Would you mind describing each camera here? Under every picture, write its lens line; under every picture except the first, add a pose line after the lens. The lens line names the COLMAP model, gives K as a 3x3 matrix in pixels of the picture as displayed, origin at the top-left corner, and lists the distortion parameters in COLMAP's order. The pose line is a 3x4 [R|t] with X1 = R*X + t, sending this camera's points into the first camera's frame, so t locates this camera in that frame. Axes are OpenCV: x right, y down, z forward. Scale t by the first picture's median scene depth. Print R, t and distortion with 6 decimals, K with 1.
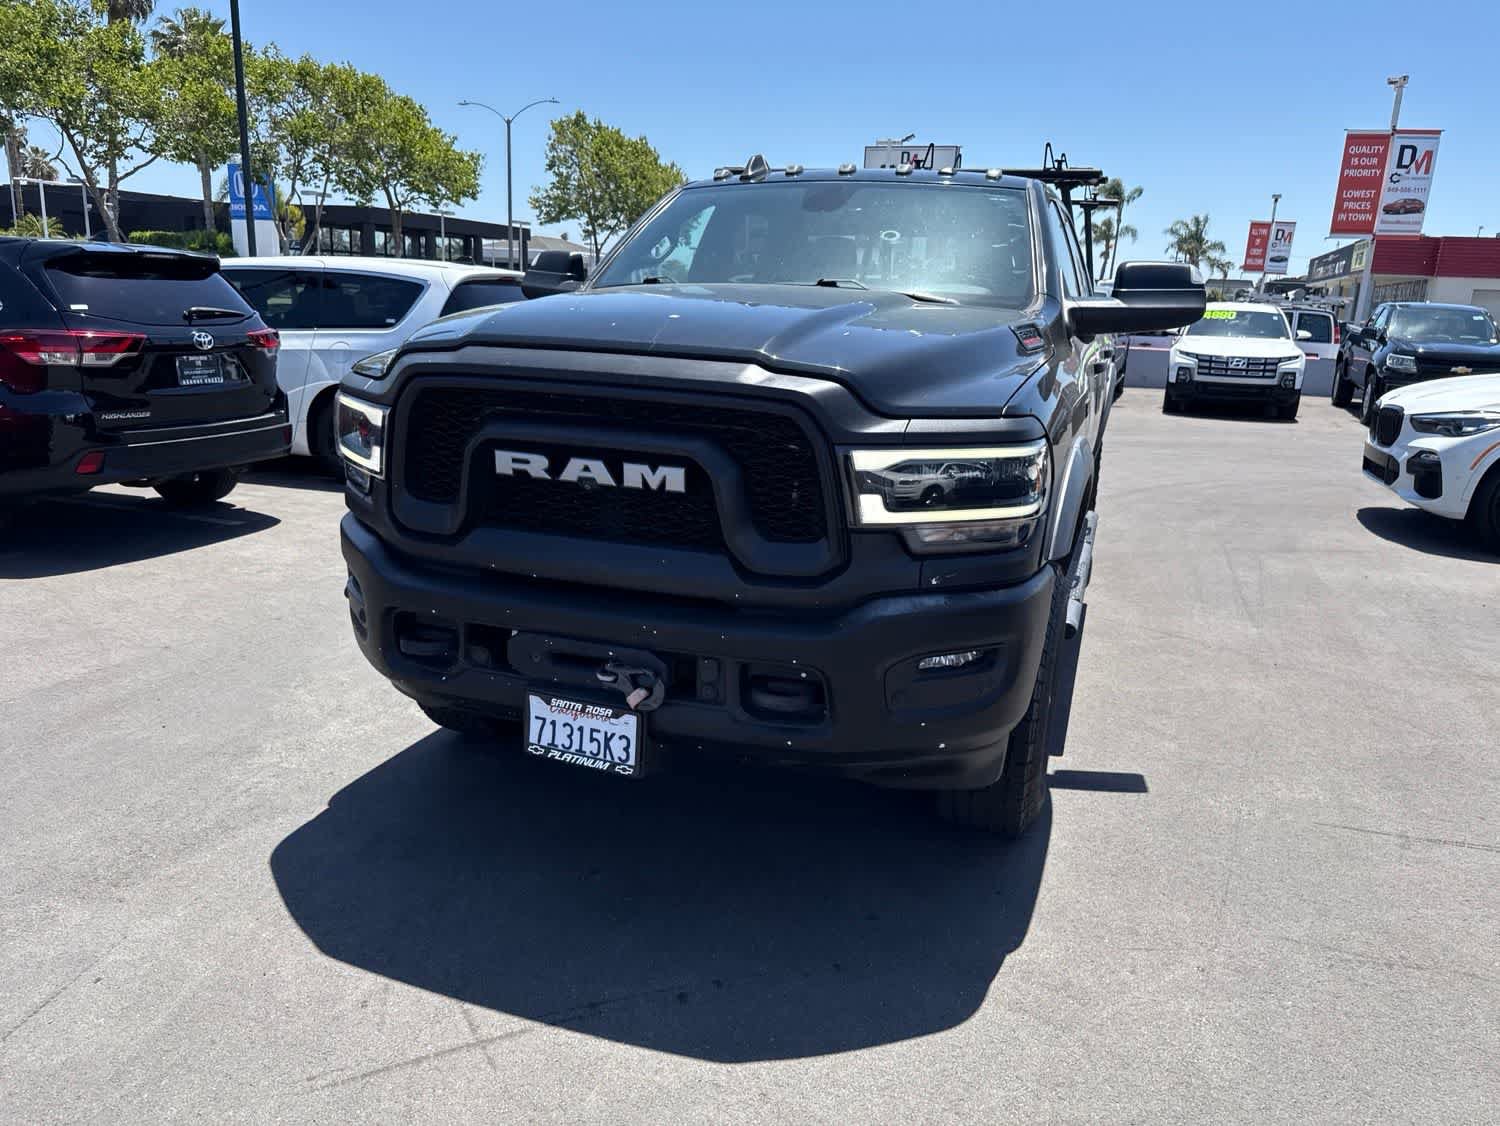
lens RADIAL K [[1049.9, 0, 750.5], [0, 1049.9, 551.7], [0, 0, 1]] dist [0.068442, -0.081782]
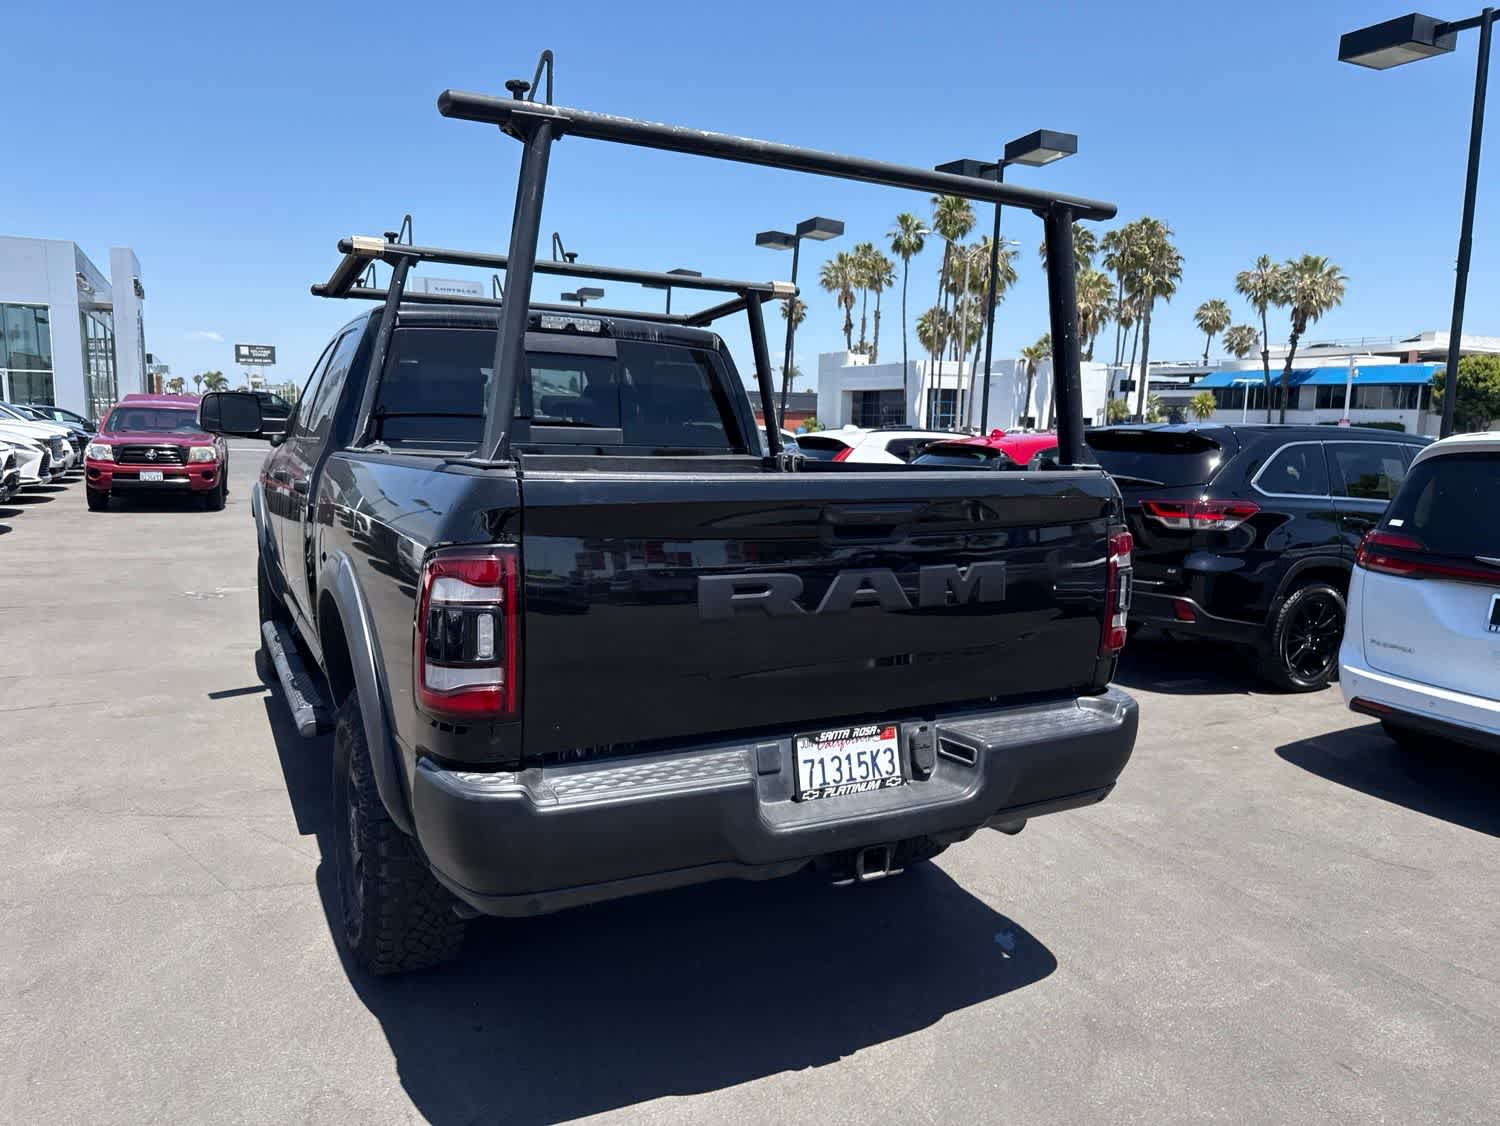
lens RADIAL K [[1049.9, 0, 751.7], [0, 1049.9, 569.4], [0, 0, 1]] dist [0.068442, -0.081782]
pose [[-0.676875, 0.042914, -0.734846, 1.015596], [-0.223131, 0.939368, 0.260386, -0.603467], [0.701465, 0.340215, -0.626259, 2.580756]]
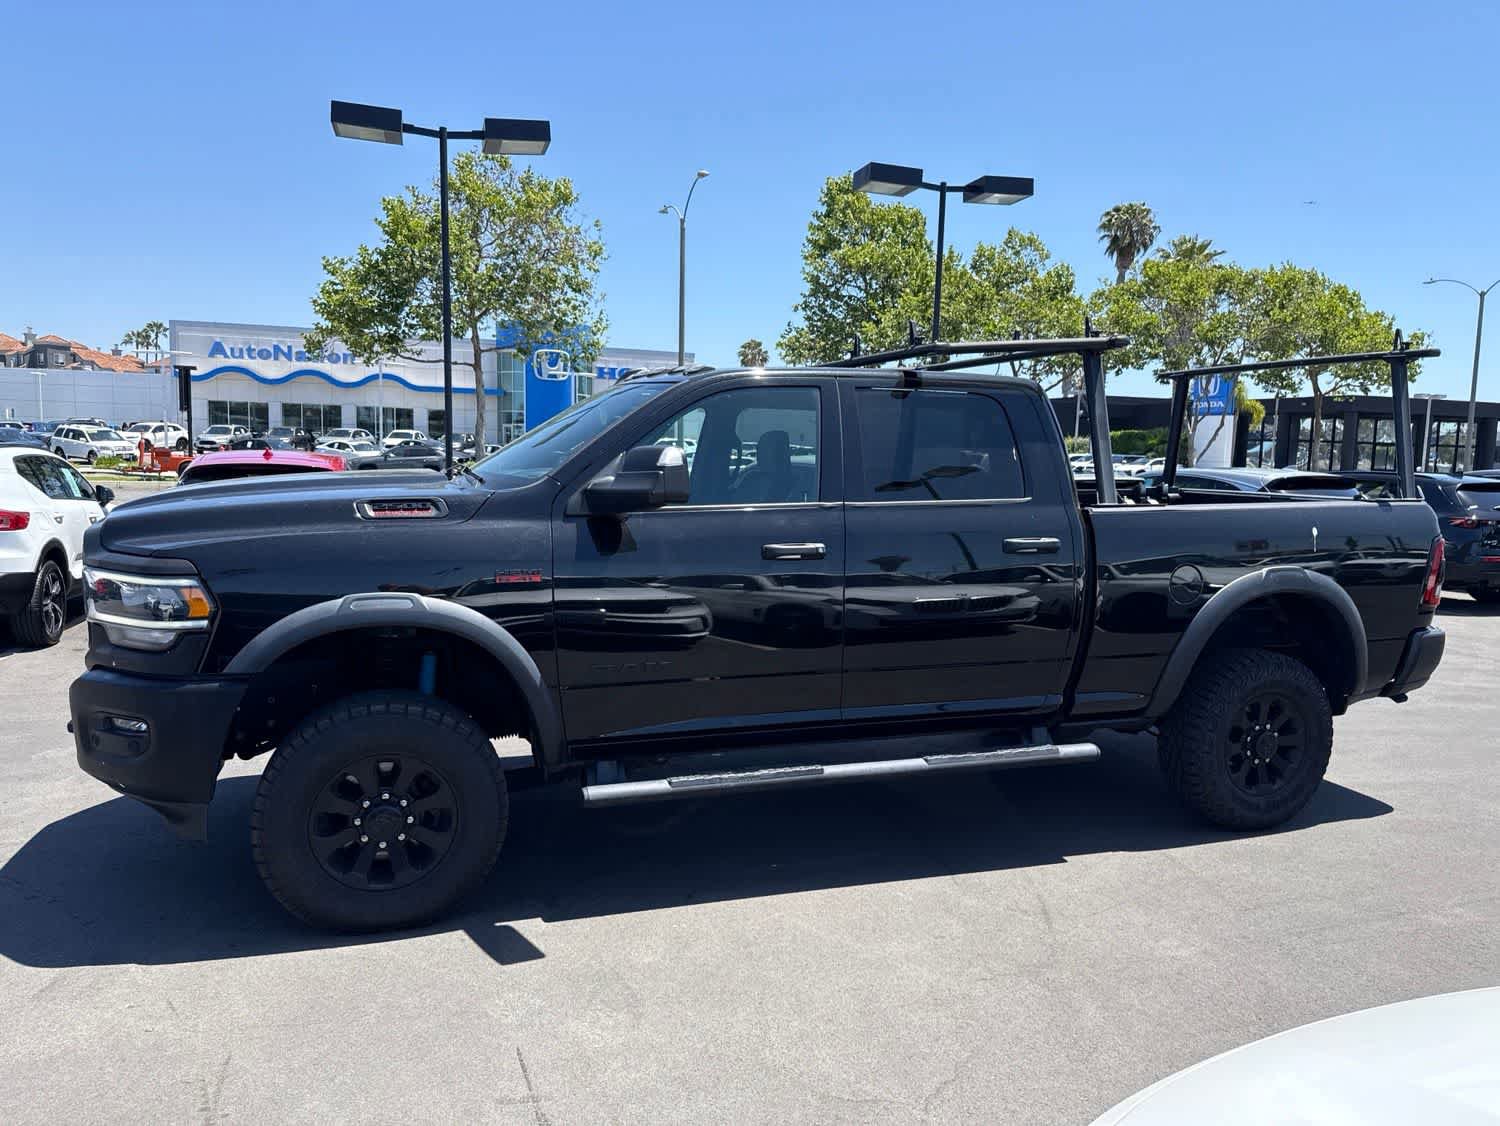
lens RADIAL K [[1049.9, 0, 741.0], [0, 1049.9, 562.9], [0, 0, 1]] dist [0.068442, -0.081782]
pose [[0.629810, 0.054203, -0.774856, 1.221787], [-0.181813, 0.980137, -0.079216, -0.099641], [0.755171, 0.190770, 0.627155, 0.465354]]
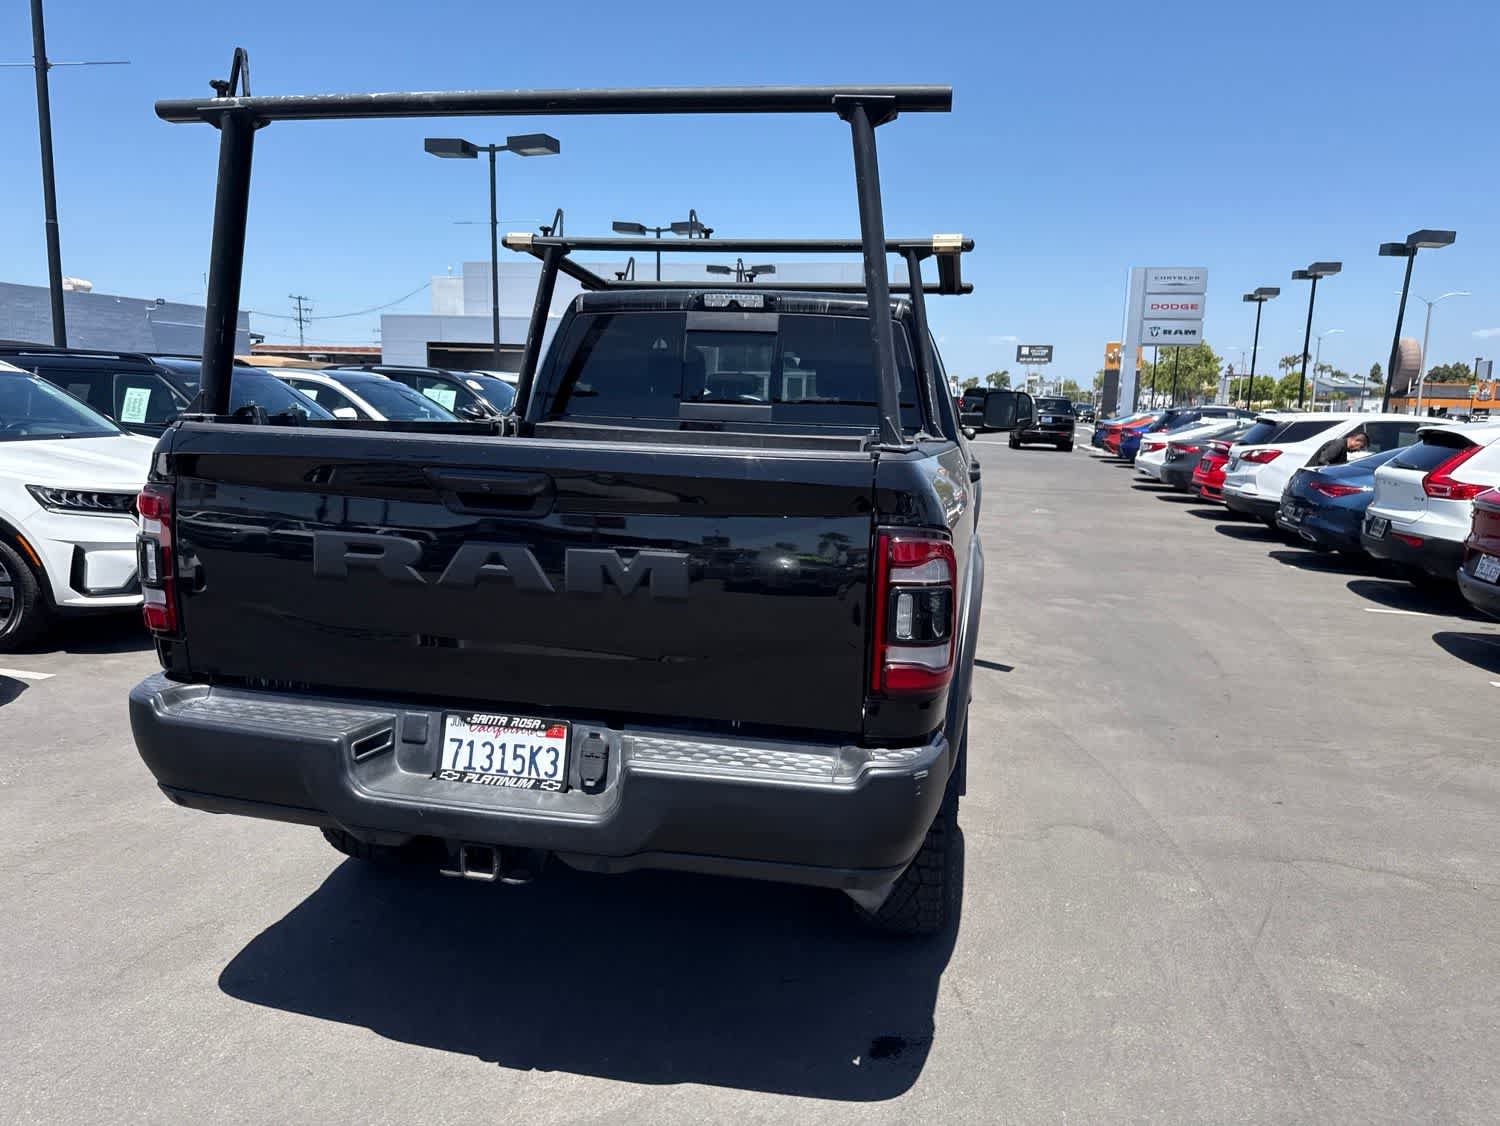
lens RADIAL K [[1049.9, 0, 763.2], [0, 1049.9, 571.4], [0, 0, 1]] dist [0.068442, -0.081782]
pose [[-0.988001, -0.048673, -0.146574, 0.385941], [-0.101751, 0.919101, 0.380657, -0.683766], [0.116189, 0.391004, -0.913026, 2.807510]]
